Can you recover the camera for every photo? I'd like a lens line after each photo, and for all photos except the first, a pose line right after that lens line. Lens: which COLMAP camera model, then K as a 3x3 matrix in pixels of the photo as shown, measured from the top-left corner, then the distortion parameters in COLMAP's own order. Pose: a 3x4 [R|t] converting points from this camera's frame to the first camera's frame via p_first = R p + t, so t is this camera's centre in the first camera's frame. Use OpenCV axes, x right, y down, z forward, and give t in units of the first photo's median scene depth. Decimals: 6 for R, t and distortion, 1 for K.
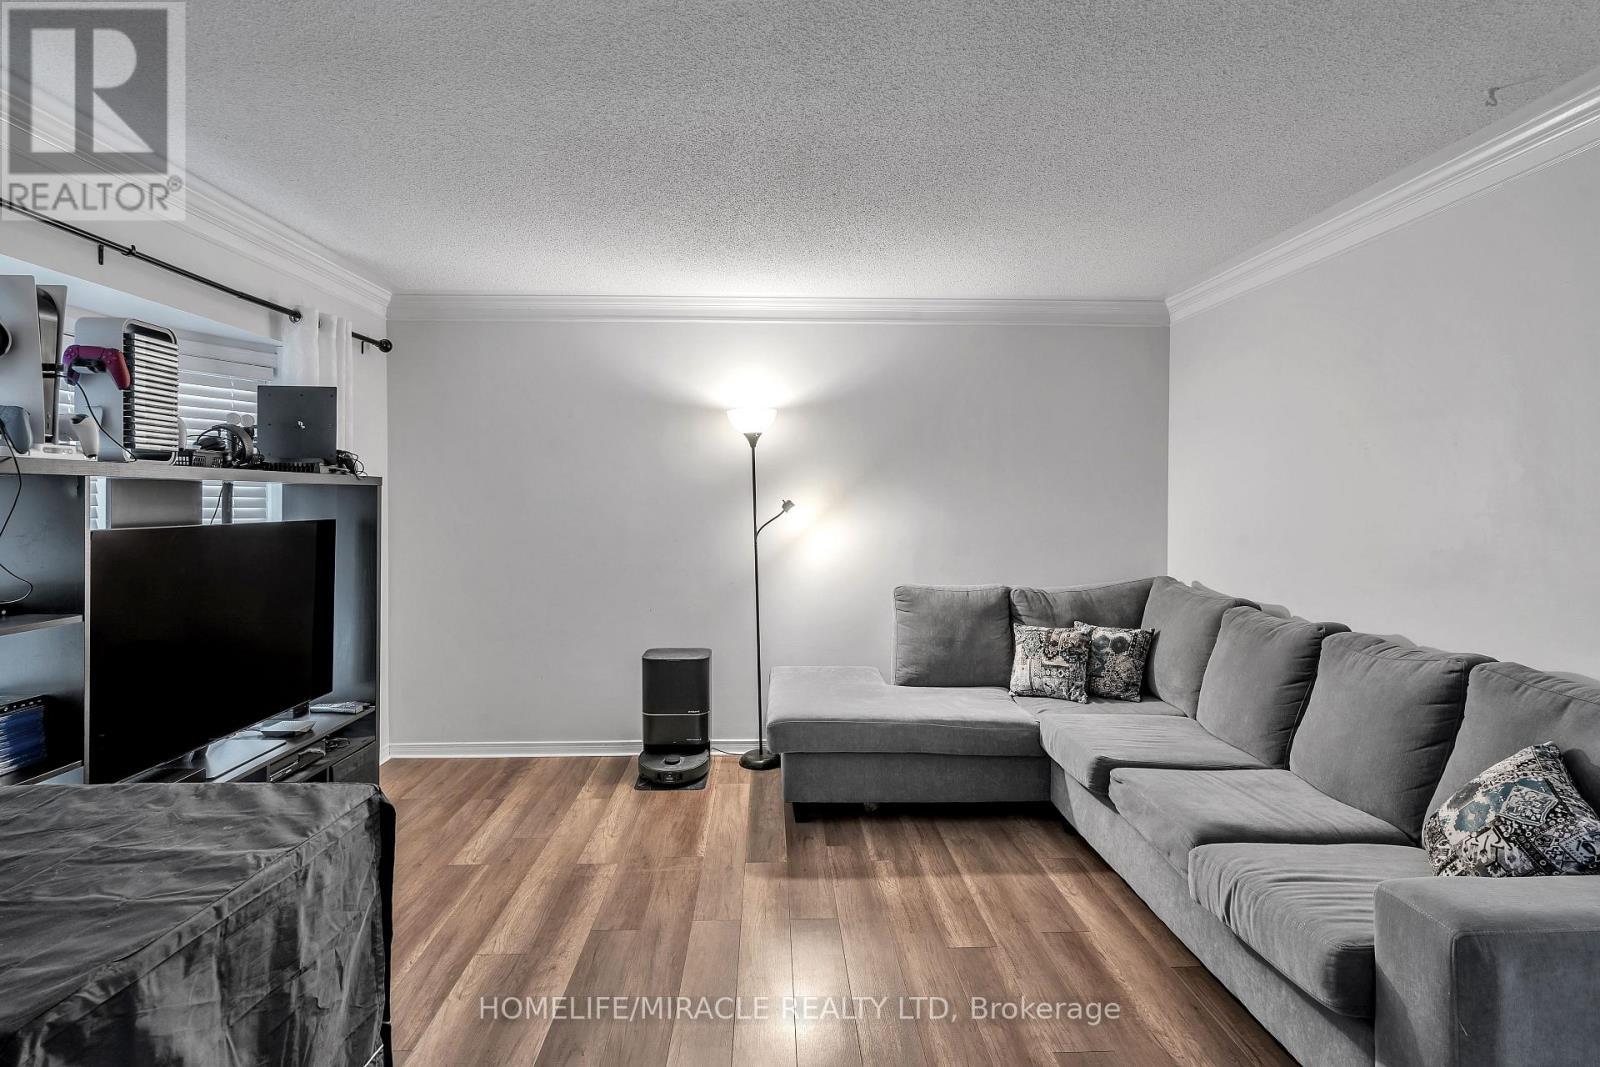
lens RADIAL K [[820.8, 0, 806.6], [0, 820.8, 518.3], [0, 0, 1]] dist [0.016386, -0.005052]
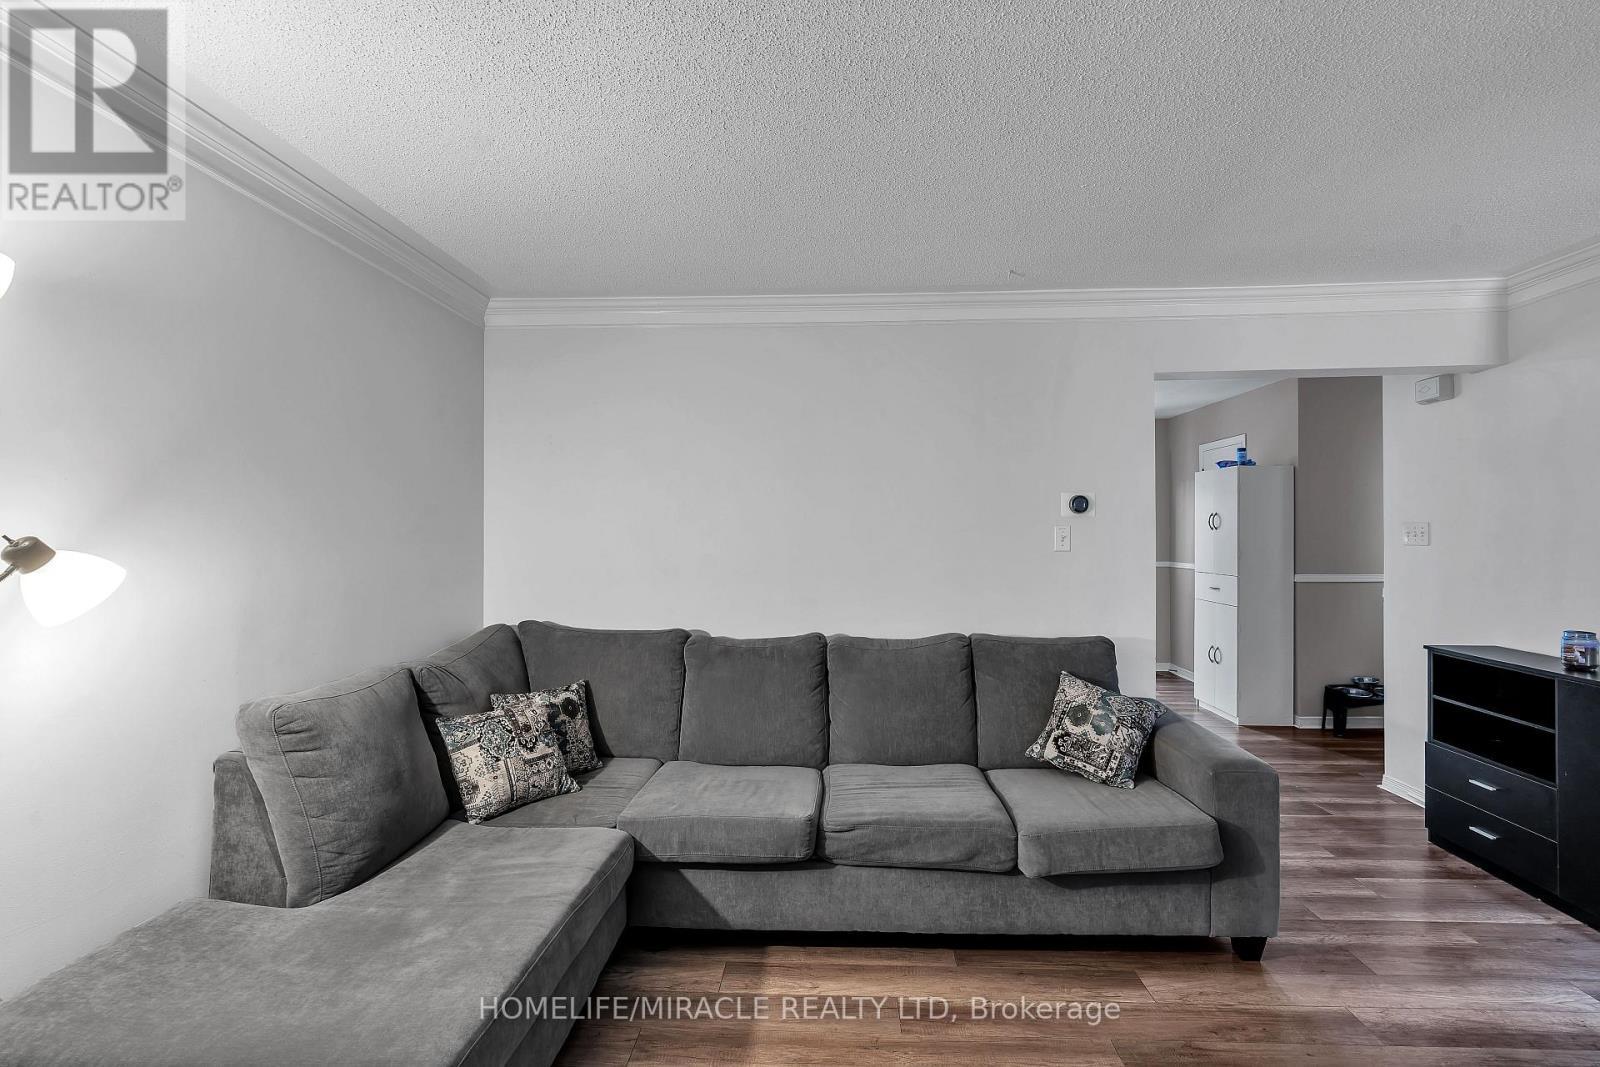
lens RADIAL K [[757.3, 0, 787.4], [0, 757.3, 523.7], [0, 0, 1]] dist [-0.007681, 0.004588]
pose [[0.082839, 0.002295, 0.996560, -0.357253], [0.024215, 0.999697, -0.004315, -0.020943], [-0.996269, 0.024489, 0.082758, 0.721421]]
